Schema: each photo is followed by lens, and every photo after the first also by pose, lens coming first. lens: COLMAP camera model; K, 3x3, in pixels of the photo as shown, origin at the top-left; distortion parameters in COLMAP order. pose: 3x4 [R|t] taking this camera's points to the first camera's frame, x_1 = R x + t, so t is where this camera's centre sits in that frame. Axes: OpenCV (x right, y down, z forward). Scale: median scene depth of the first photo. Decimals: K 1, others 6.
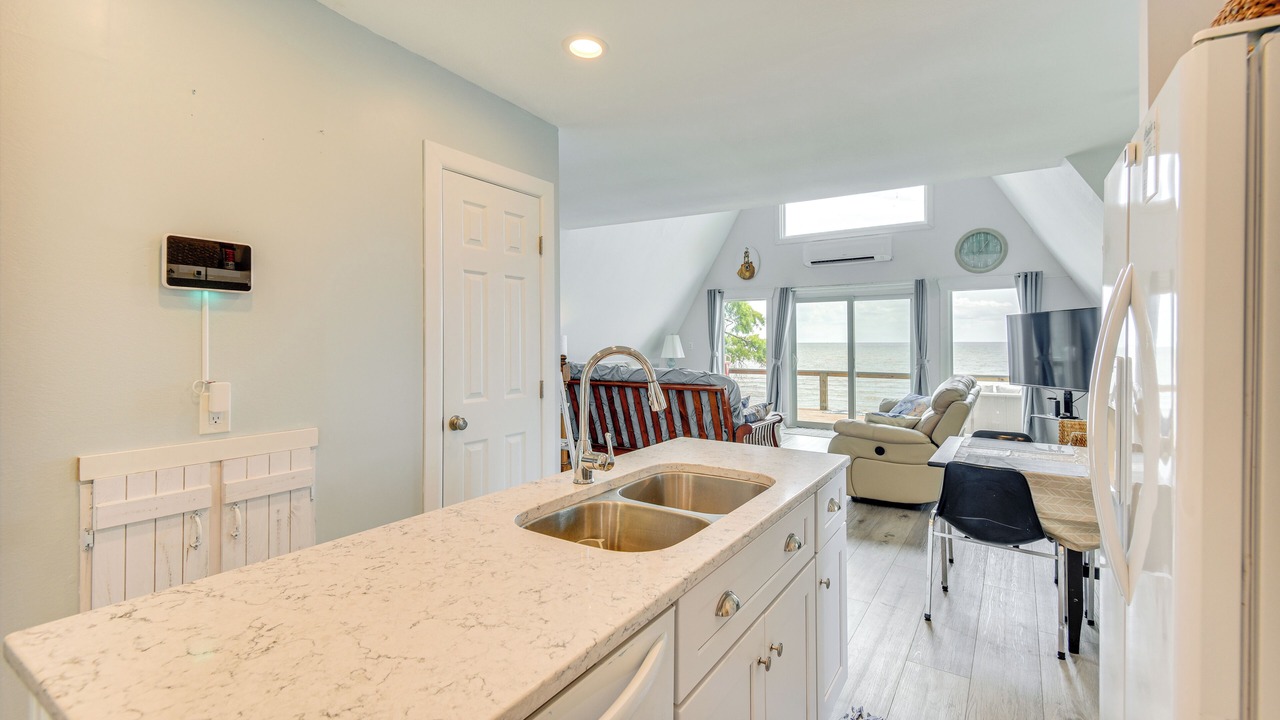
lens RADIAL K [[570.4, 0, 639.5], [0, 570.4, 335.1], [0, 0, 1]] dist [0.021424, -0.000225]
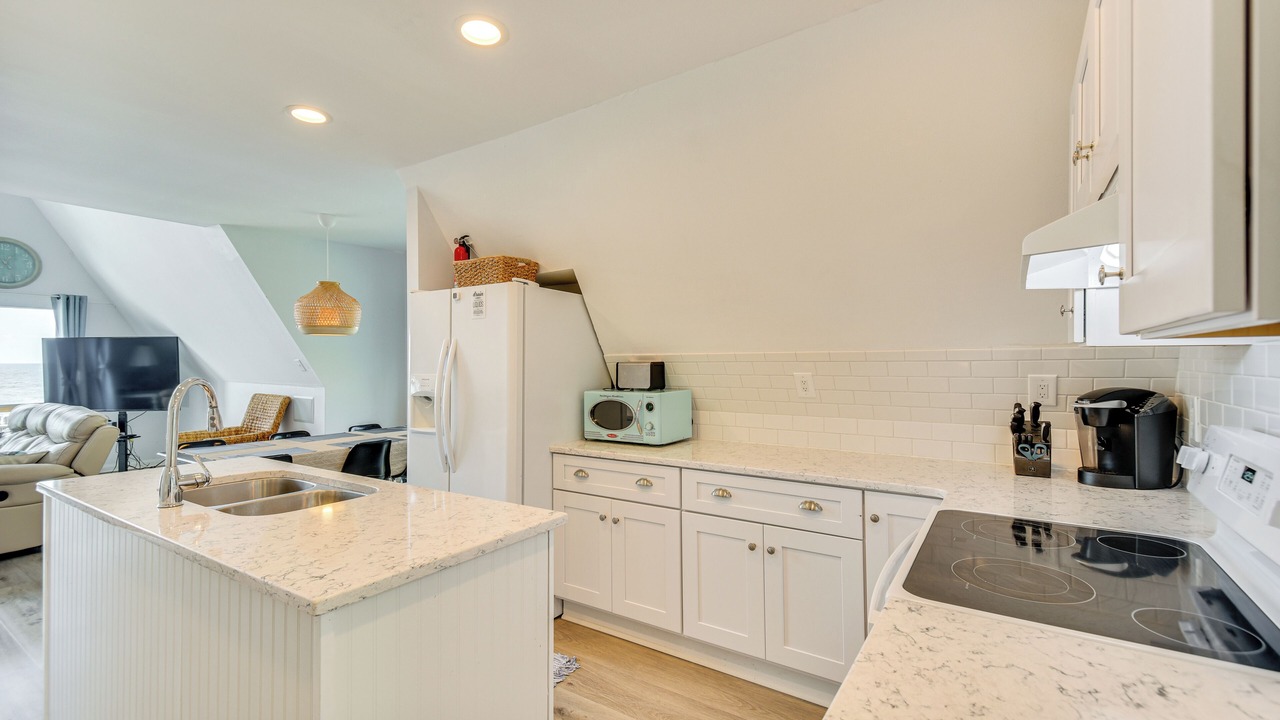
lens RADIAL K [[544.4, 0, 635.4], [0, 544.4, 362.5], [0, 0, 1]] dist [-0.001260, -0.000249]
pose [[0.016756, -0.000510, 0.999859, -0.222973], [-0.007935, 0.999968, 0.000643, -0.003149], [-0.999828, -0.007945, 0.016752, 0.024615]]
